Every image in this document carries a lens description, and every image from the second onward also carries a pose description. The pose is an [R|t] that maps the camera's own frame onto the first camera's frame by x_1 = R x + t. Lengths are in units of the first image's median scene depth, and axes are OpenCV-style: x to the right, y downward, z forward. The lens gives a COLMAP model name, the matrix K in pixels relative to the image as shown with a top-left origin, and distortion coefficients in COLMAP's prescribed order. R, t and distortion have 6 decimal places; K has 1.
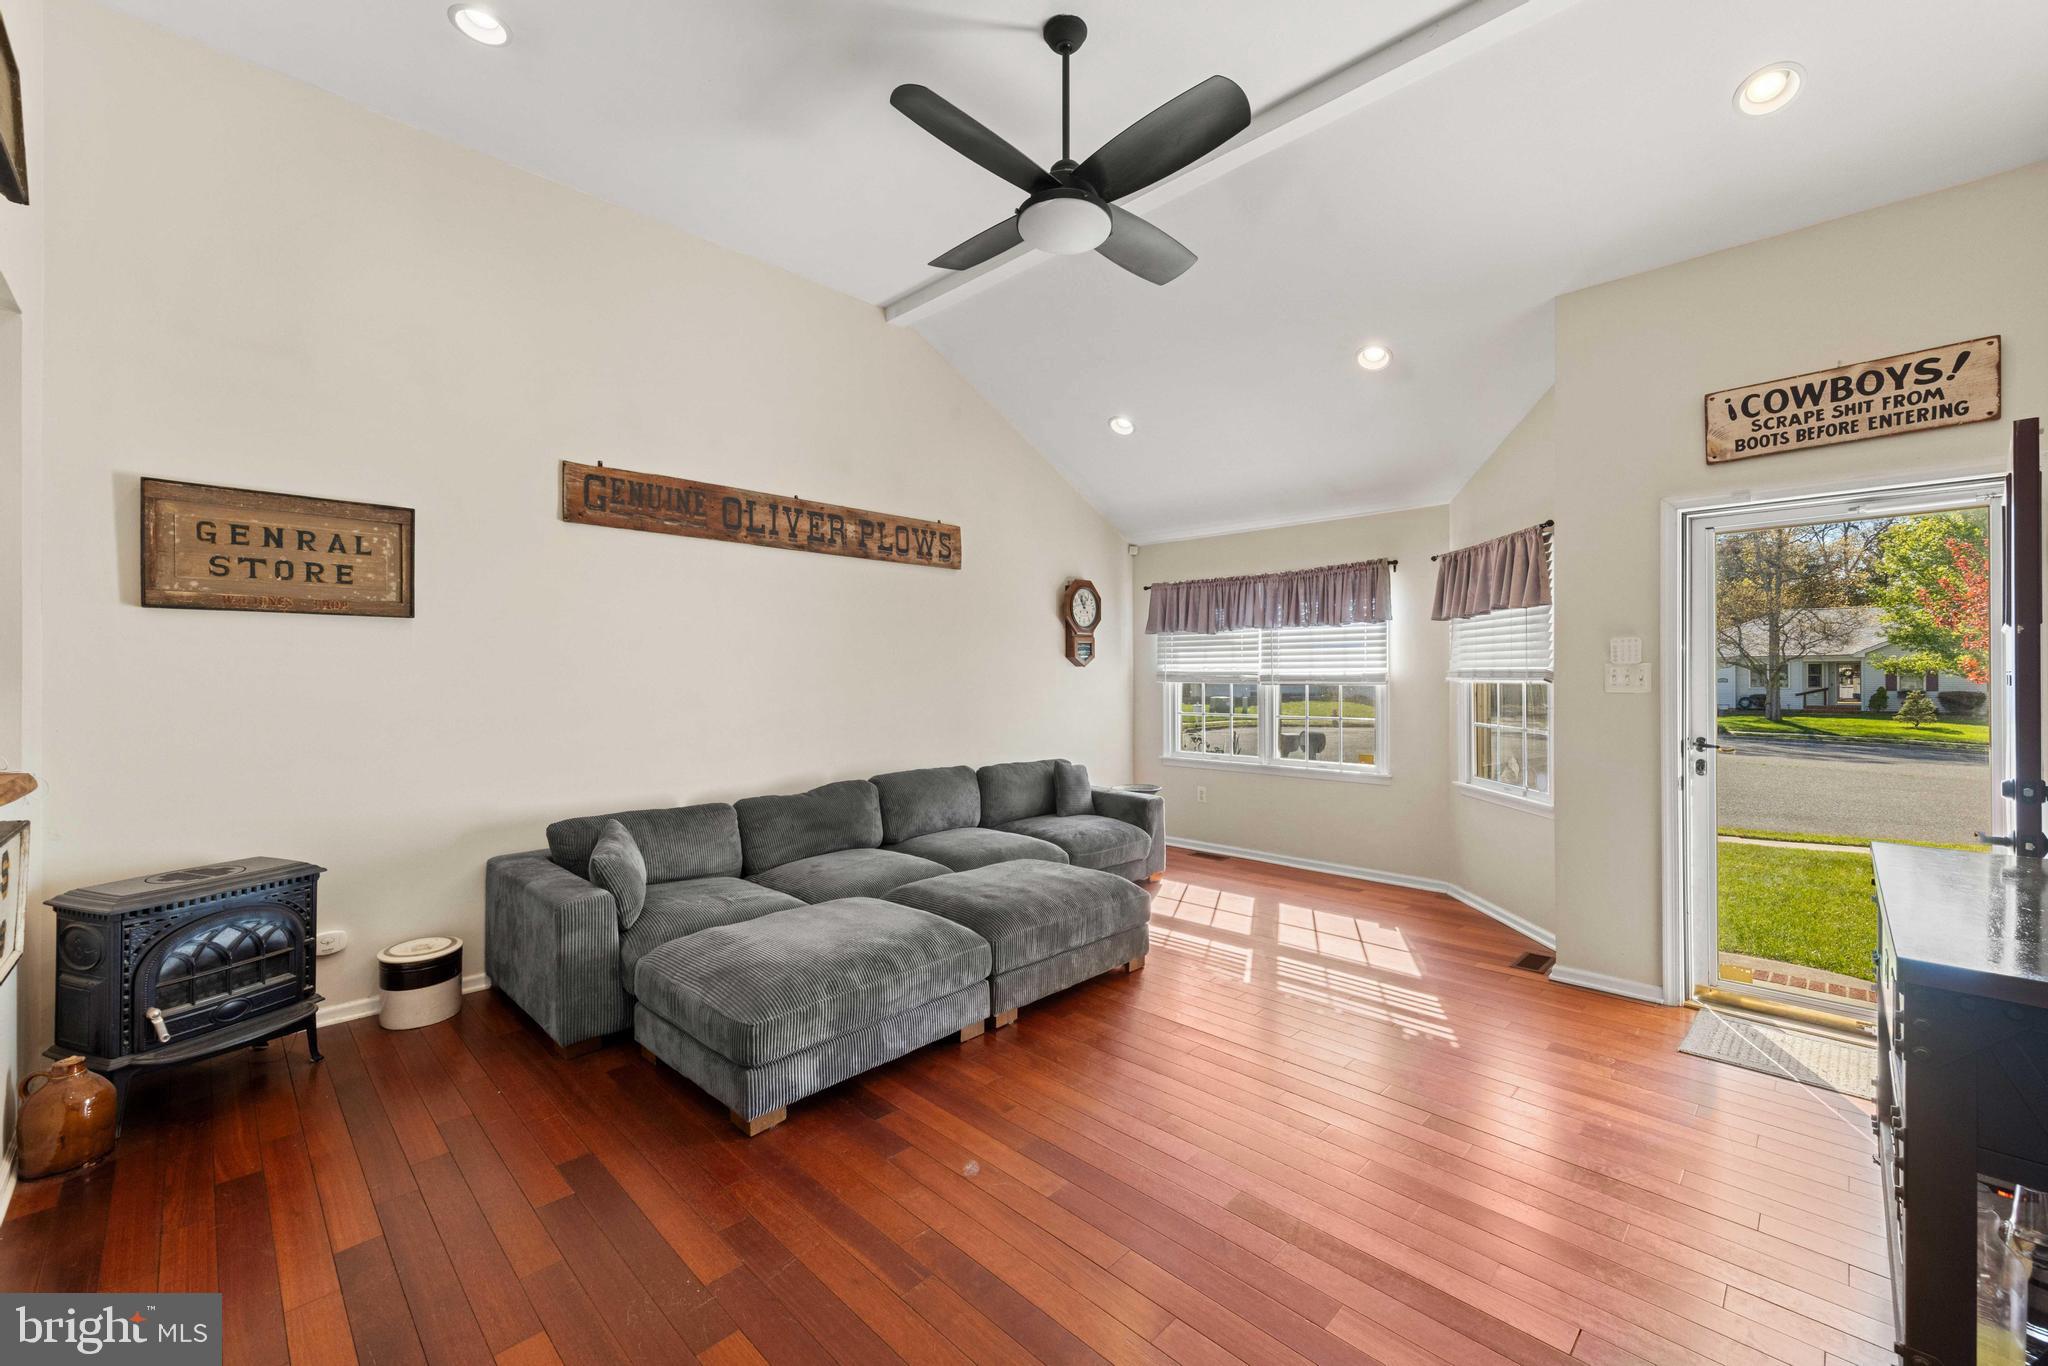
lens RADIAL K [[819.4, 0, 1032.4], [0, 819.4, 676.7], [0, 0, 1]] dist [0.009850, -0.000020]
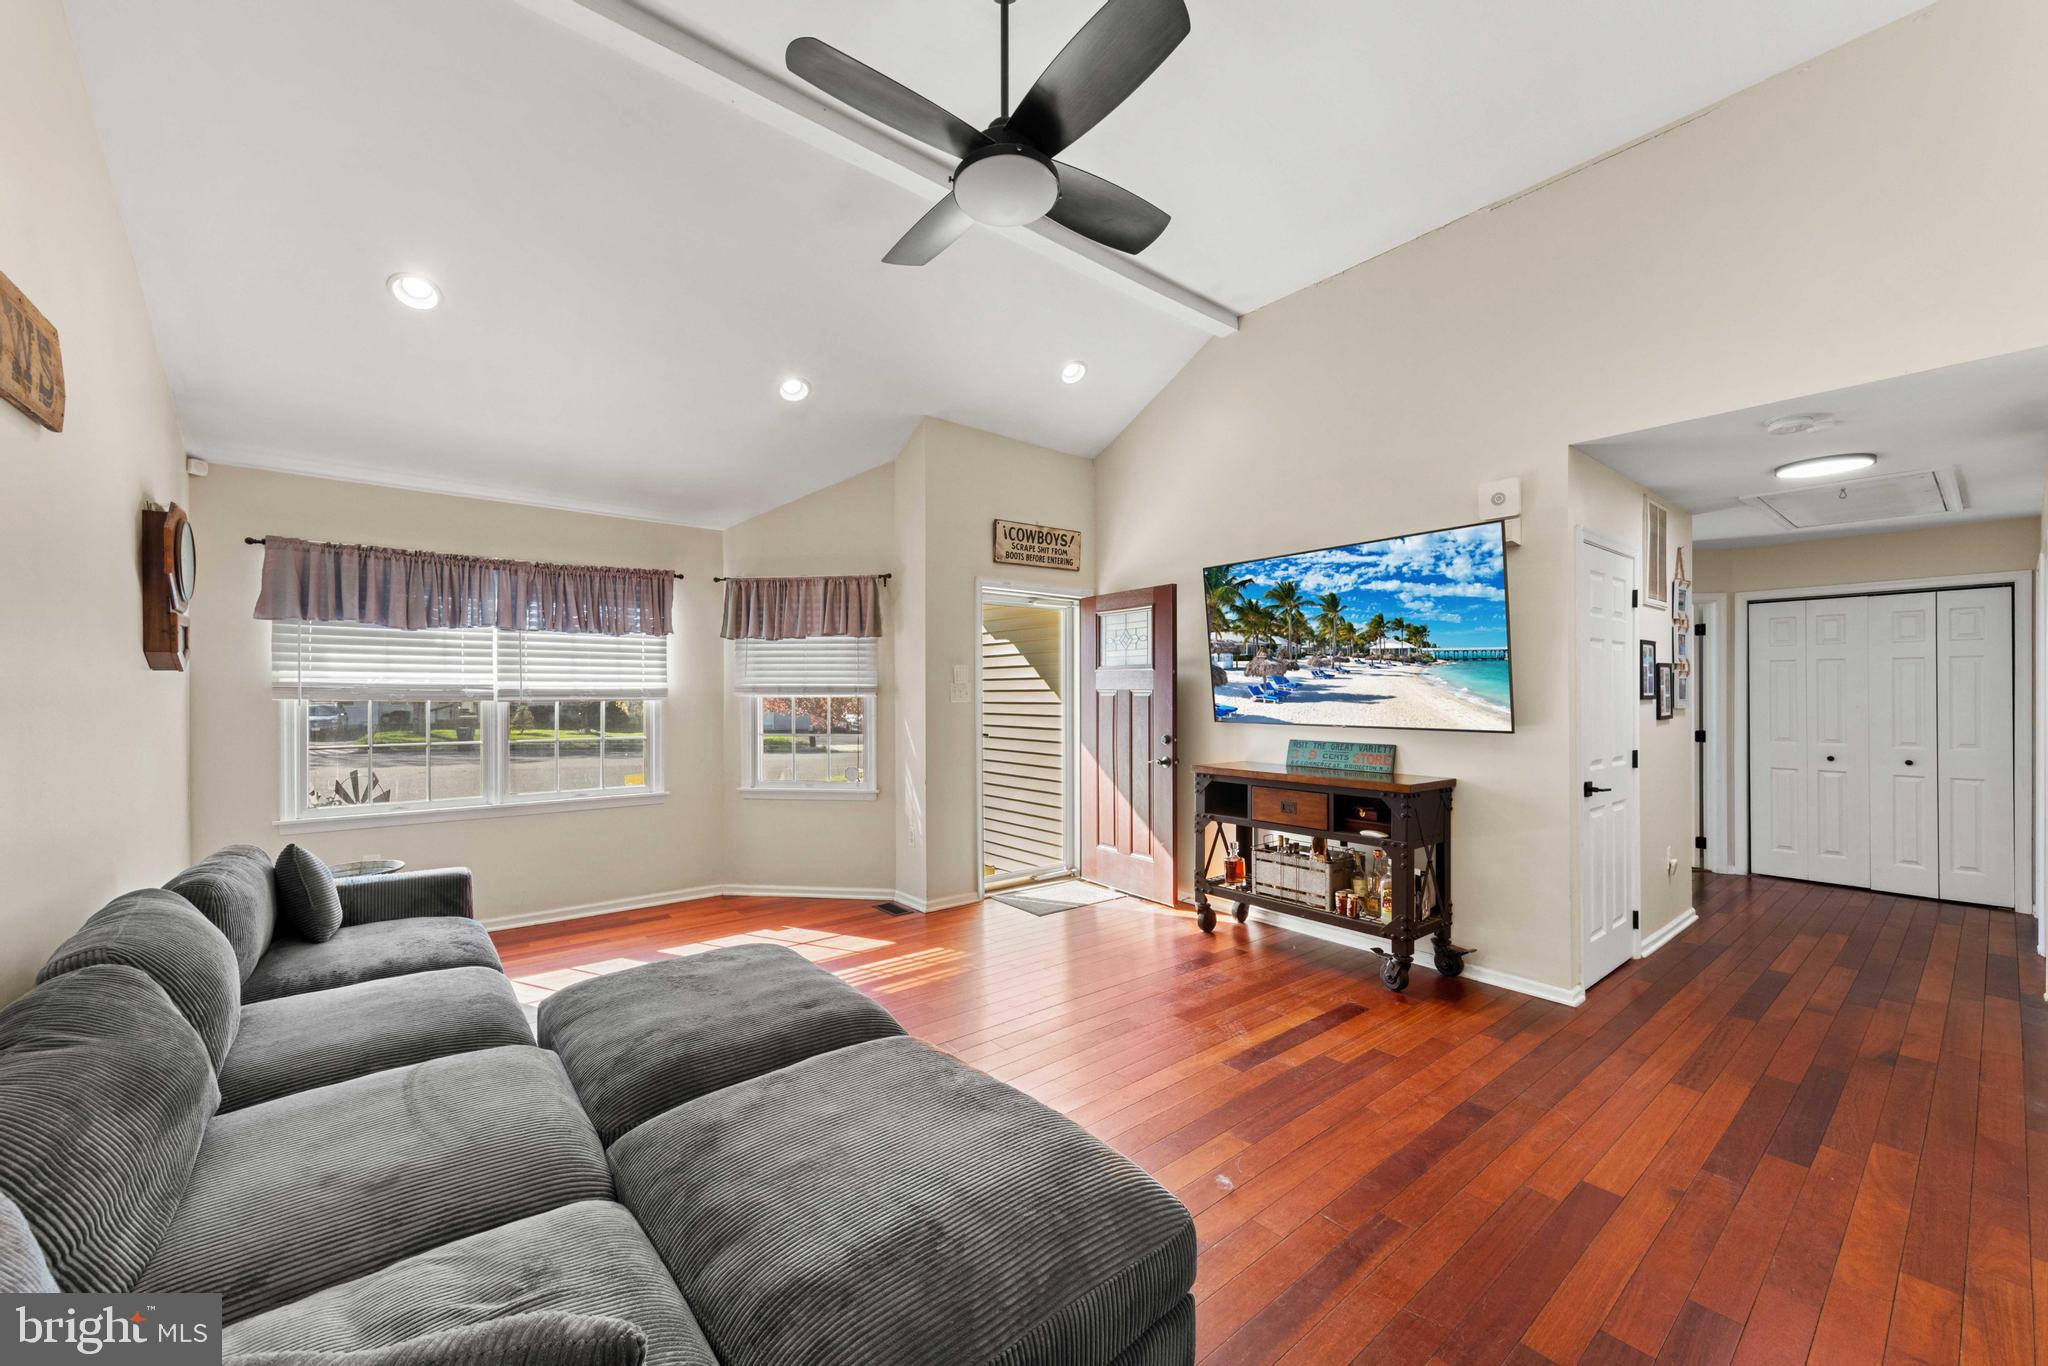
lens RADIAL K [[779.2, 0, 1019.0], [0, 779.2, 691.0], [0, 0, 1]] dist [-0.000029, -0.000001]
pose [[0.123243, 0.004051, 0.992368, -0.486842], [-0.000128, 0.999992, -0.004067, 0.003087], [-0.992376, 0.000374, 0.123243, 0.526846]]
